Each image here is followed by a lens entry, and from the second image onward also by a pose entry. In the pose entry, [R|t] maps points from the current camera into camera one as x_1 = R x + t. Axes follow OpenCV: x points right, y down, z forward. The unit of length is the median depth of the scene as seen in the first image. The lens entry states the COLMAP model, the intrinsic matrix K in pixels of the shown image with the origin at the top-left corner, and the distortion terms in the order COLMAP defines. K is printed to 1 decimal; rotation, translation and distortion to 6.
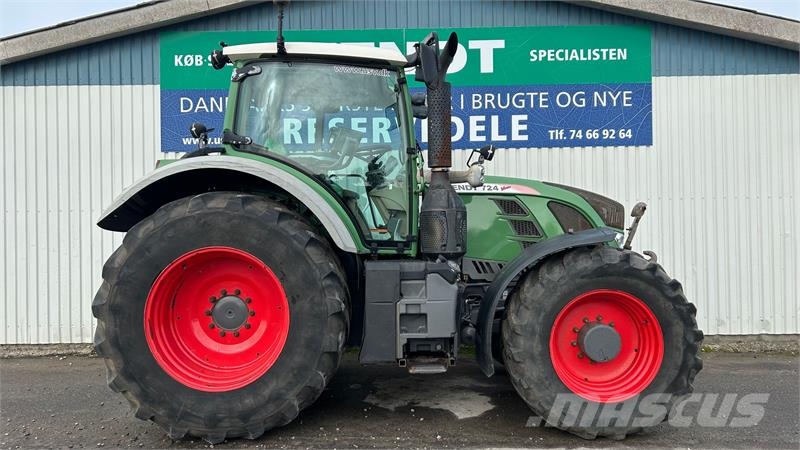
lens RADIAL K [[603.0, 0, 398.0], [0, 603.0, 223.6], [0, 0, 1]] dist [0.062062, -0.069908]
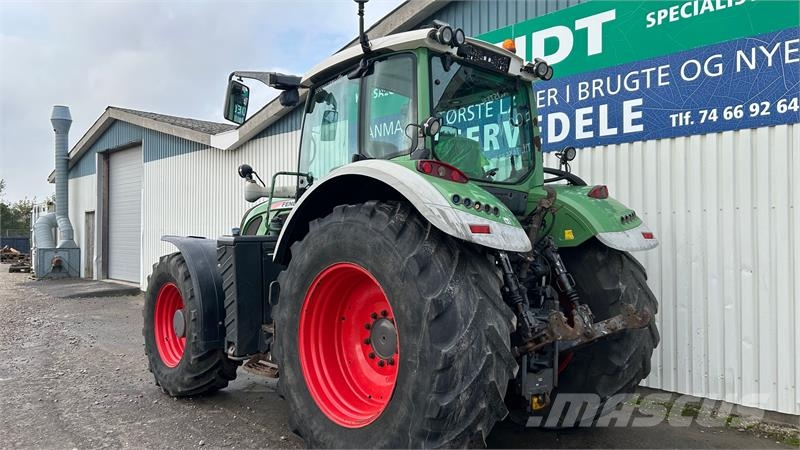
lens RADIAL K [[604.9, 0, 395.4], [0, 604.9, 230.3], [0, 0, 1]] dist [0.052396, -0.055557]
pose [[0.687459, 0.009566, -0.726160, 0.564120], [-0.013199, 0.999913, 0.000678, -0.007691], [0.726103, 0.009119, 0.687526, 0.238751]]
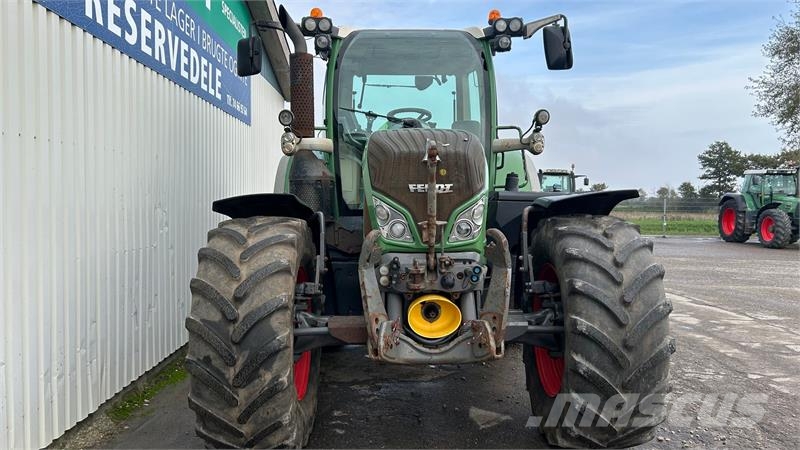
lens RADIAL K [[603.0, 0, 398.5], [0, 603.0, 224.1], [0, 0, 1]] dist [0.062062, -0.069908]
pose [[-0.037481, -0.022887, 0.999035, -0.696859], [-0.011117, 0.999685, 0.022485, 0.021992], [-0.999236, -0.010264, -0.037723, 0.770953]]
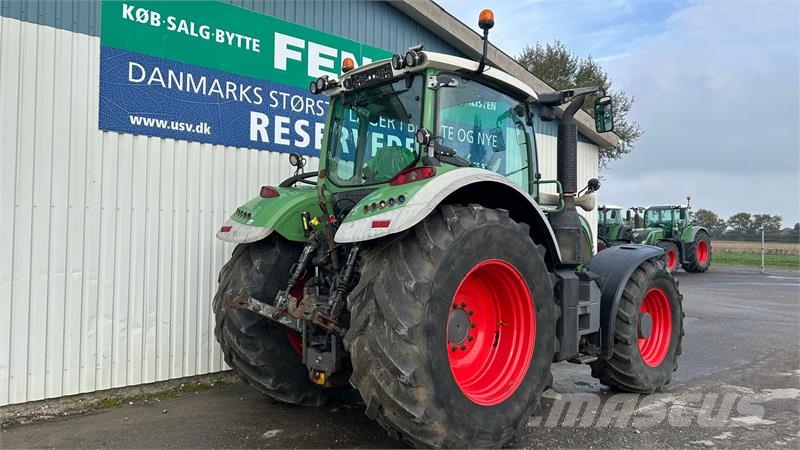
lens RADIAL K [[603.0, 0, 405.7], [0, 603.0, 220.8], [0, 0, 1]] dist [0.062062, -0.069908]
pose [[0.718308, 0.038313, 0.694670, -0.634000], [-0.025468, 0.999261, -0.028778, 0.003791], [-0.695259, 0.002980, 0.718753, 0.218310]]
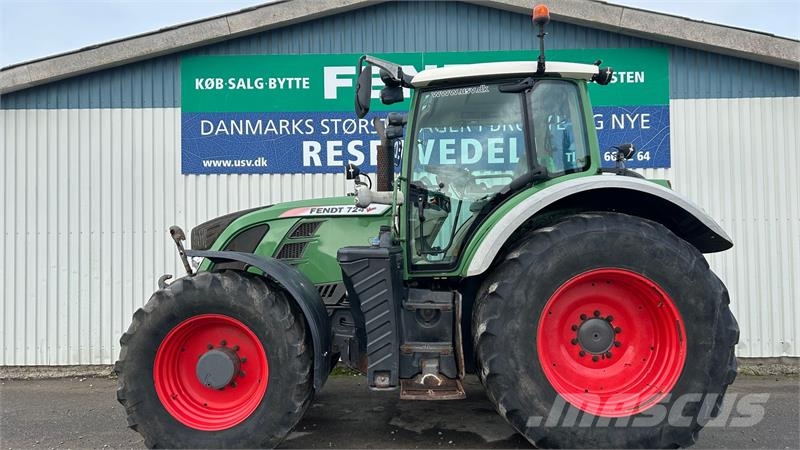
lens RADIAL K [[603.0, 0, 394.5], [0, 603.0, 233.4], [0, 0, 1]] dist [0.062062, -0.069908]
pose [[0.999988, 0.000608, -0.004920, -0.031862], [-0.000703, 0.999812, -0.019402, -0.000535], [0.004907, 0.019405, 0.999800, -0.002725]]
